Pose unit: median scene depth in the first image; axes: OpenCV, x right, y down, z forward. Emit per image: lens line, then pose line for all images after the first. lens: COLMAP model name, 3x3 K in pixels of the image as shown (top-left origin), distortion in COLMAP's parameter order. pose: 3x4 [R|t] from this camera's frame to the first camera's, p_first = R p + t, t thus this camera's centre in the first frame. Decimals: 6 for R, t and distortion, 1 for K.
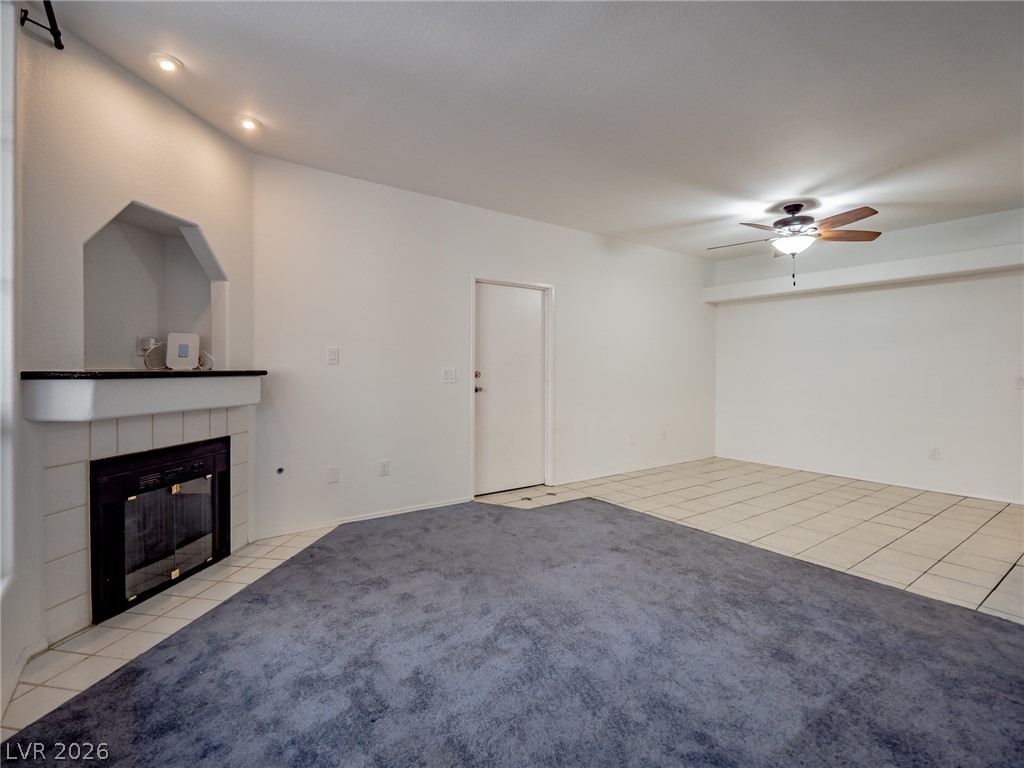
lens RADIAL K [[493.0, 0, 511.7], [0, 493.0, 374.7], [0, 0, 1]] dist [-0.012172, -0.000467]
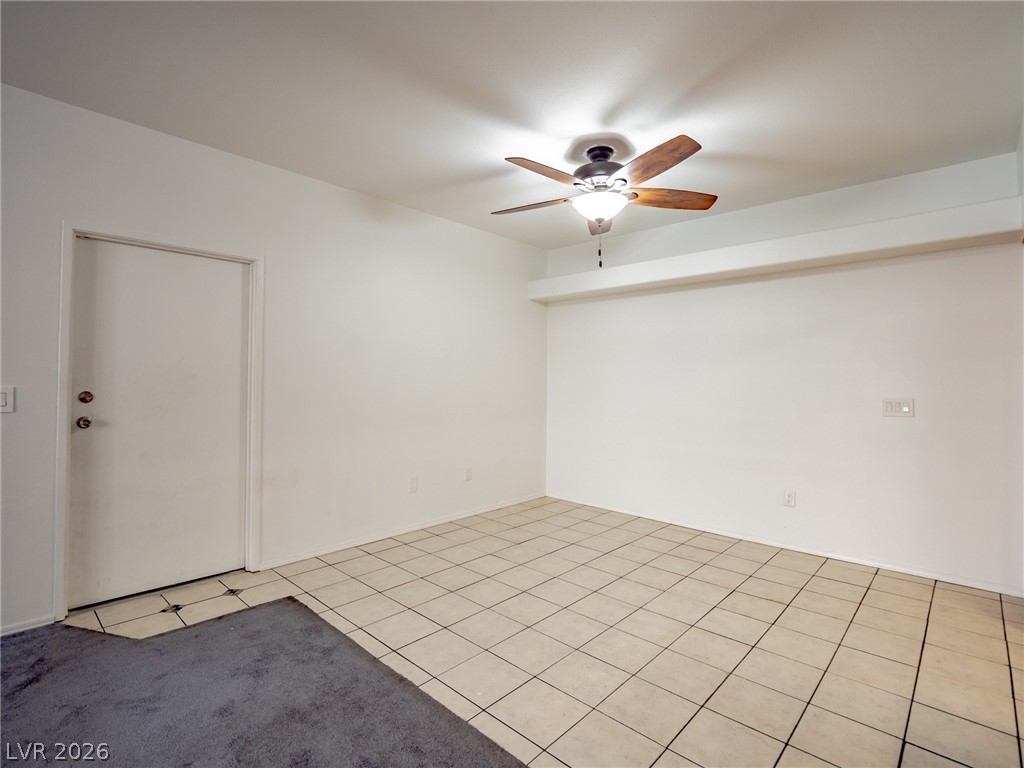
lens RADIAL K [[497.3, 0, 514.8], [0, 497.3, 372.7], [0, 0, 1]] dist [-0.014718, -0.001556]
pose [[0.981785, 0.008797, 0.189790, 0.457731], [-0.003956, 0.999657, -0.025872, -0.022917], [-0.189953, 0.024650, 0.981484, 0.488830]]
